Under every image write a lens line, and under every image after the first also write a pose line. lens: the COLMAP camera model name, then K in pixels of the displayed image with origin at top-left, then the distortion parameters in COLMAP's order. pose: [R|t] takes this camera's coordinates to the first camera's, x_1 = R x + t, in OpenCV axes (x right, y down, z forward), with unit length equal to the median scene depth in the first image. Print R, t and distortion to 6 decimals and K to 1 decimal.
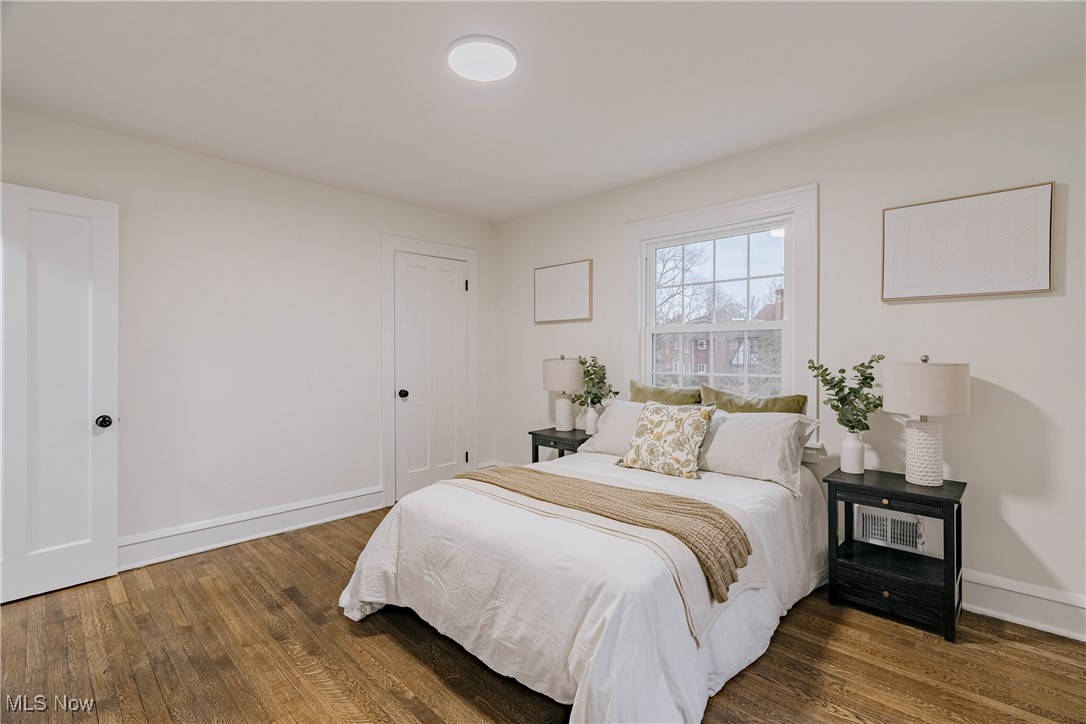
lens RADIAL K [[489.1, 0, 546.0], [0, 489.1, 366.1], [0, 0, 1]] dist [0.000518, 0.000002]
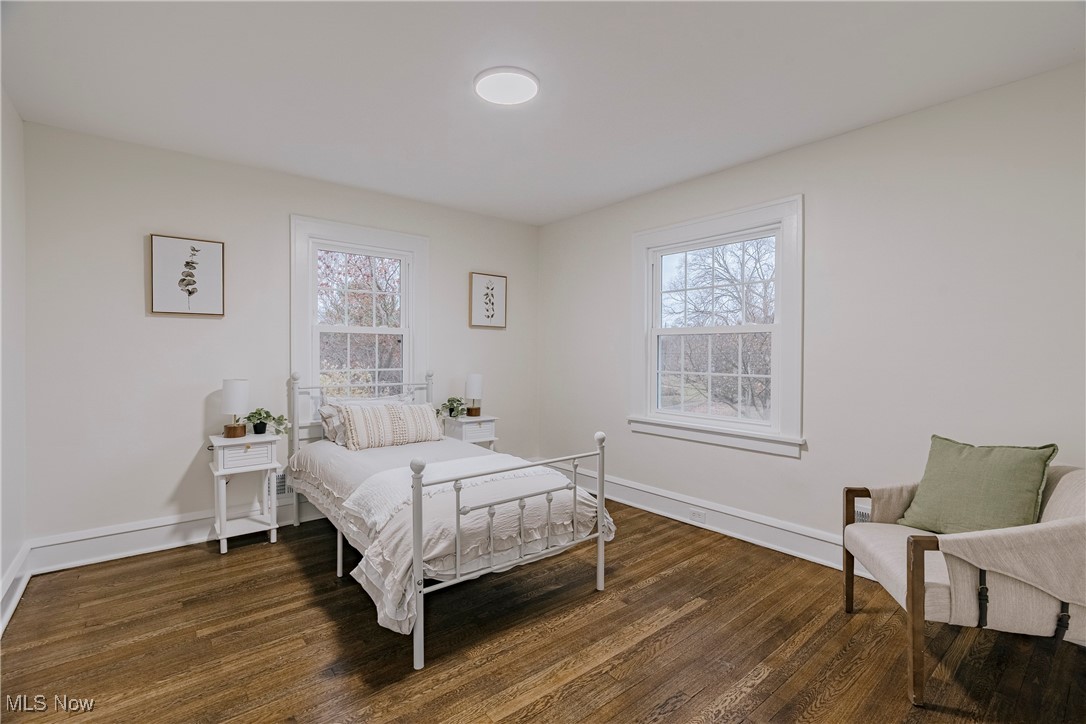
lens RADIAL K [[489.1, 0, 544.5], [0, 489.1, 361.3], [0, 0, 1]] dist [0.000518, 0.000002]
pose [[0.993614, 0.006351, -0.112654, 0.092466], [-0.007397, 0.999933, -0.008864, 0.001962], [0.112591, 0.009641, 0.993595, -0.088153]]
